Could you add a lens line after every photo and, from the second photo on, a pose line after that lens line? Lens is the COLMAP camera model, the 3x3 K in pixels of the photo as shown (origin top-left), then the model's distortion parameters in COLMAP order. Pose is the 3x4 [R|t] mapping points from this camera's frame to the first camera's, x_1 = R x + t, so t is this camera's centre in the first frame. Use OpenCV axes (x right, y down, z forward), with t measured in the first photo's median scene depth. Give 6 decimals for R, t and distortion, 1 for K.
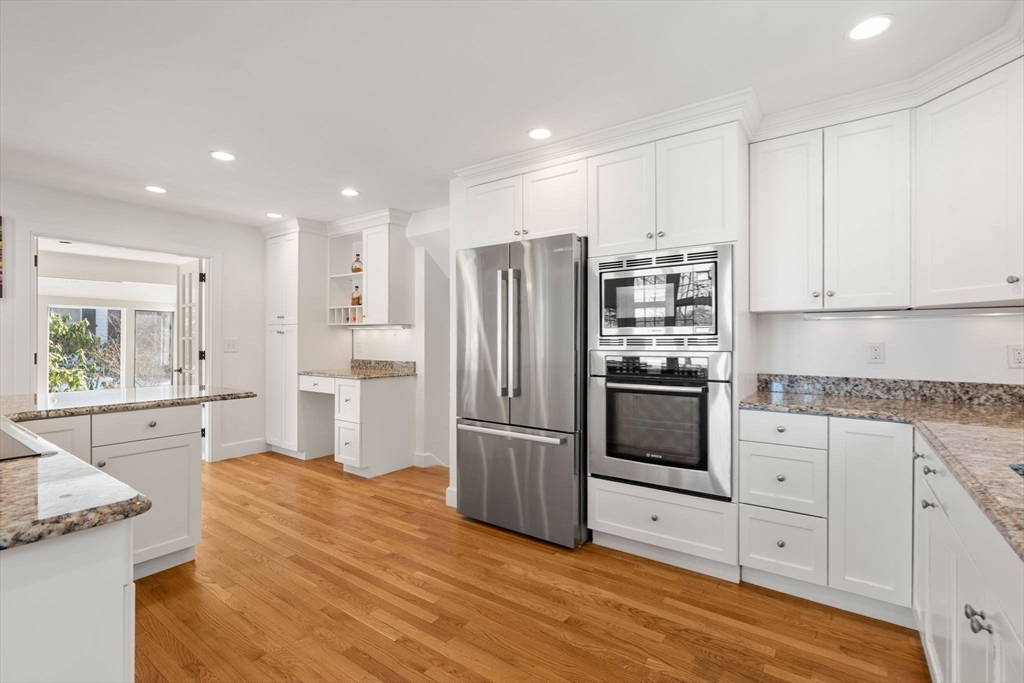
lens RADIAL K [[472.5, 0, 516.1], [0, 472.5, 341.6], [0, 0, 1]] dist [0.002663, 0.000271]
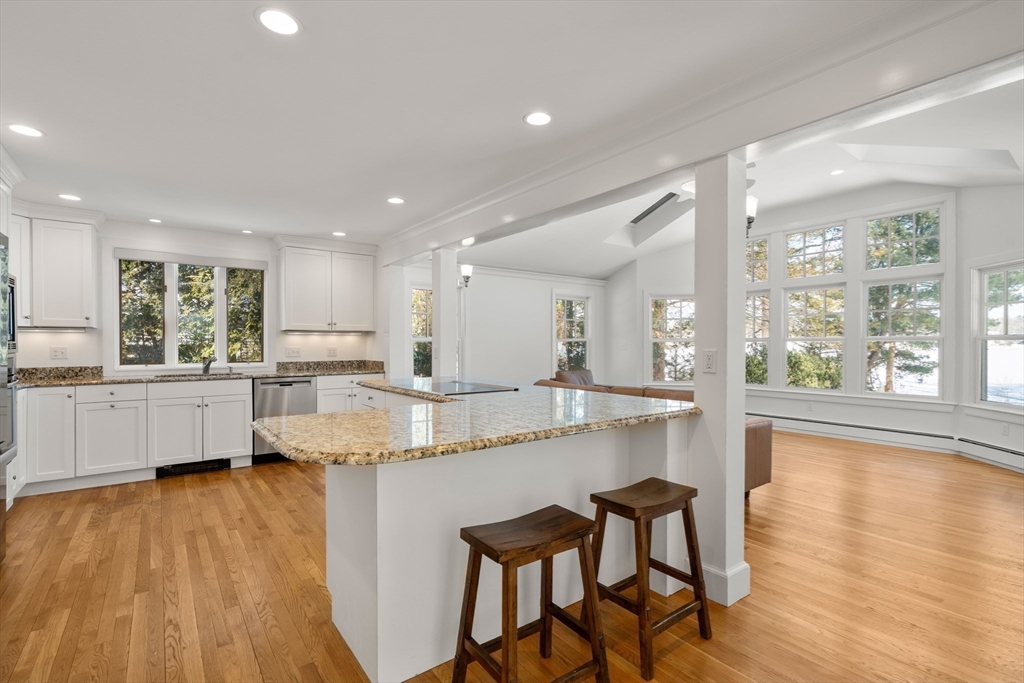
lens RADIAL K [[472.5, 0, 507.4], [0, 472.5, 346.3], [0, 0, 1]] dist [0.002663, 0.000271]
pose [[-0.953938, -0.001177, 0.300001, -1.237536], [0.001075, 0.999972, 0.007342, -0.005949], [-0.300001, 0.007326, -0.953911, 1.720901]]
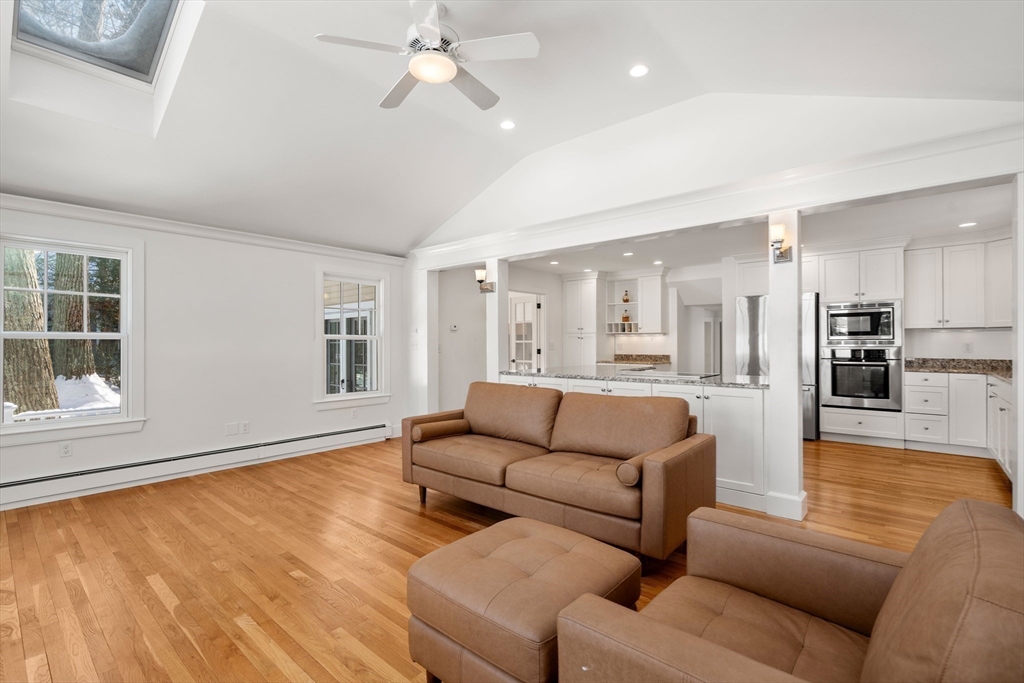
lens RADIAL K [[472.5, 0, 515.4], [0, 472.5, 342.0], [0, 0, 1]] dist [0.002663, 0.000271]
pose [[0.995998, -0.002370, -0.089344, -1.096367], [0.001931, 0.999986, -0.005004, 0.005613], [0.089354, 0.004811, 0.995988, -1.328156]]
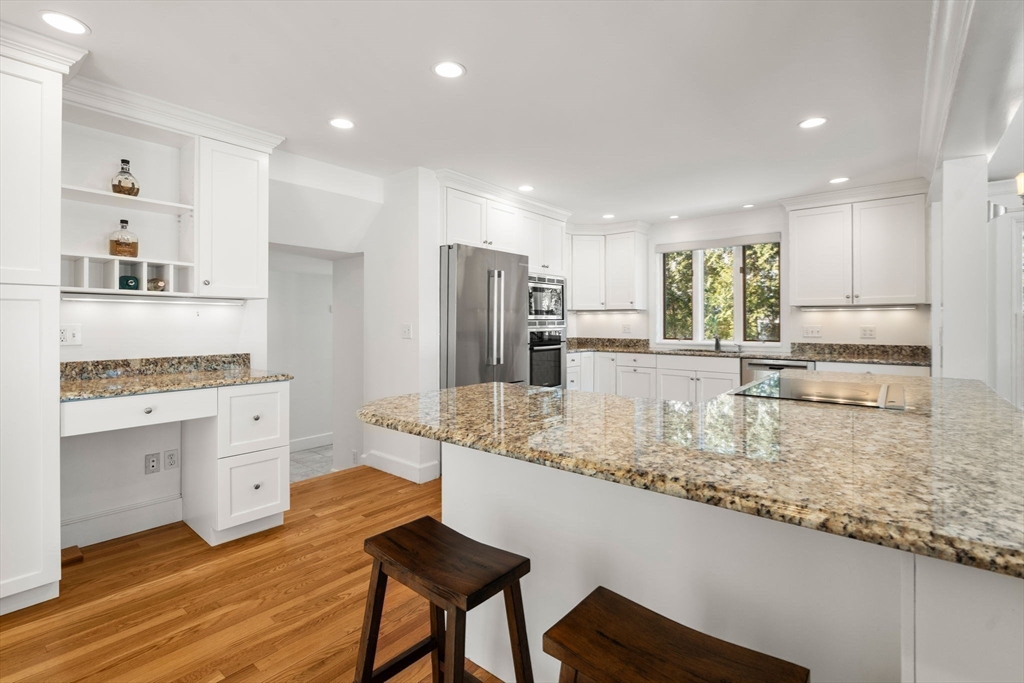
lens RADIAL K [[472.5, 0, 503.9], [0, 472.5, 321.4], [0, 0, 1]] dist [0.002663, 0.000271]
pose [[0.074066, 0.000586, 0.997253, -1.577646], [0.001710, 0.999998, -0.000715, -0.005717], [-0.997252, 0.001758, 0.074065, 1.019628]]
